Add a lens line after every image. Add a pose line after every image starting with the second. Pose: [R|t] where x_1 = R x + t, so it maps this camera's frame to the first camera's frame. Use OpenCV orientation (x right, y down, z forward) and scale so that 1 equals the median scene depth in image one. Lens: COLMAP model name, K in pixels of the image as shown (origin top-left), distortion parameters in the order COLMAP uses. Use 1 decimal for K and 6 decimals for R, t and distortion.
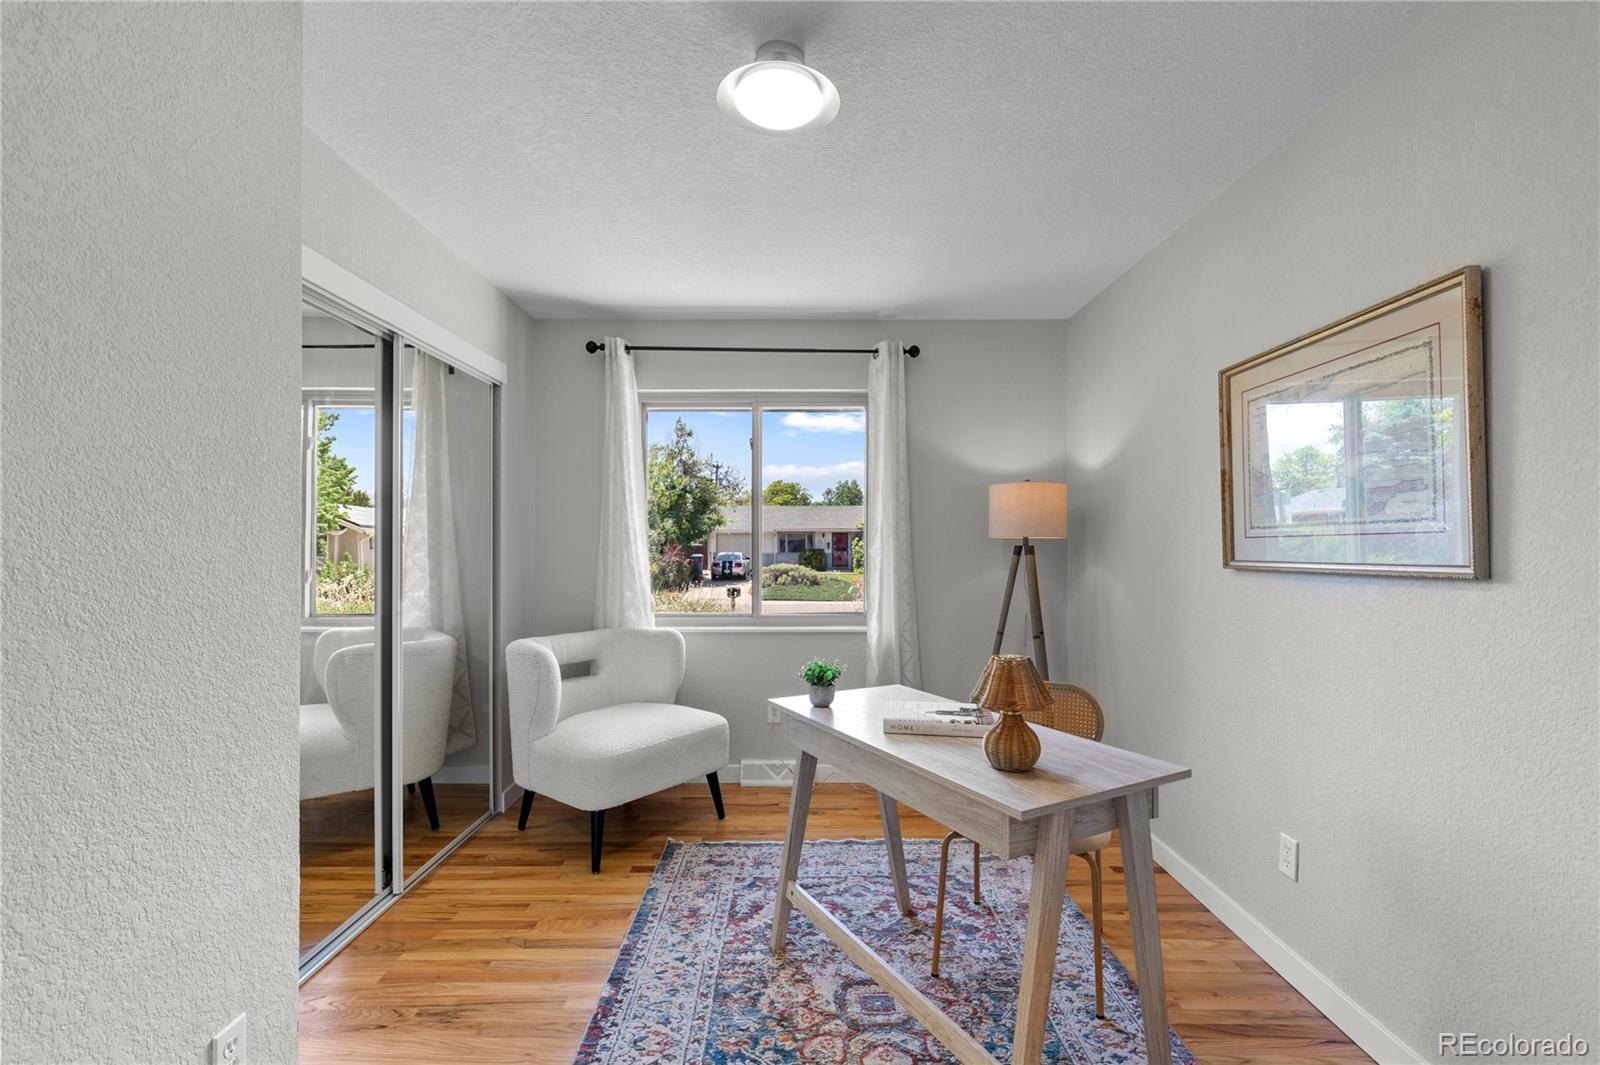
lens RADIAL K [[722.7, 0, 801.6], [0, 722.7, 532.9], [0, 0, 1]] dist [0.004753, -0.002718]
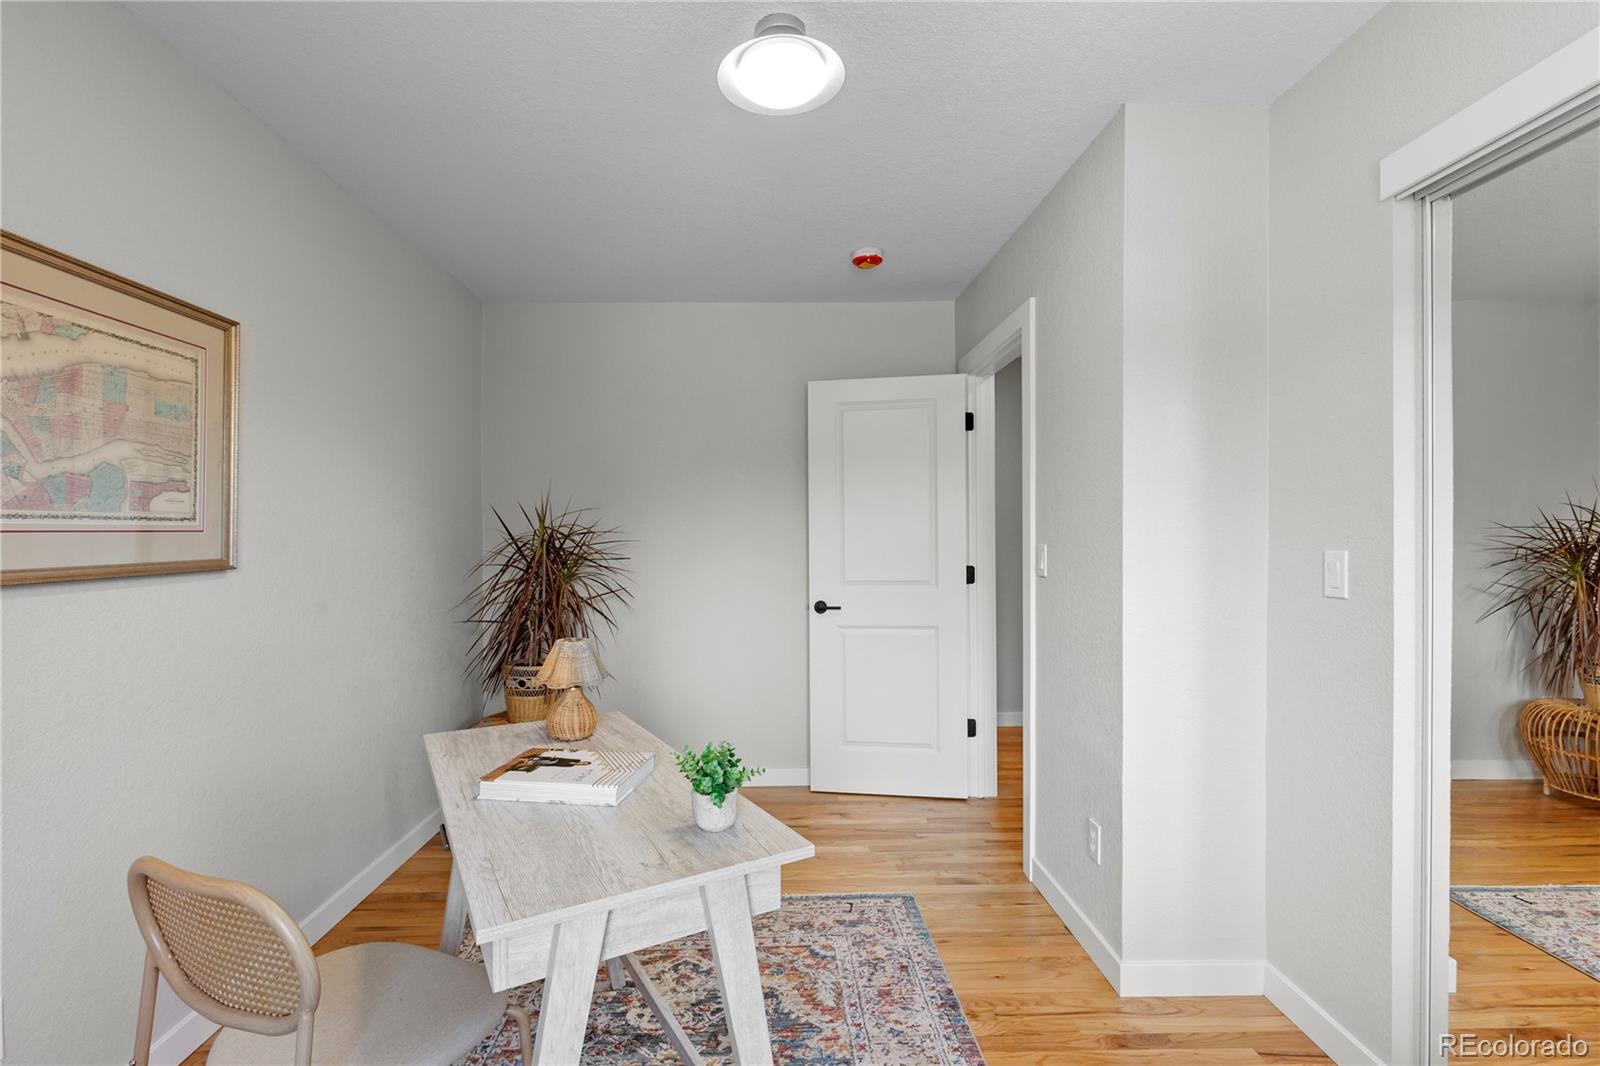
lens RADIAL K [[722.7, 0, 796.3], [0, 722.7, 535.3], [0, 0, 1]] dist [0.004753, -0.002718]
pose [[-0.998812, 0.010855, -0.047500, 0.005167], [0.011612, 0.999809, -0.015706, 0.032382], [0.047320, -0.016239, -0.998748, 2.115318]]
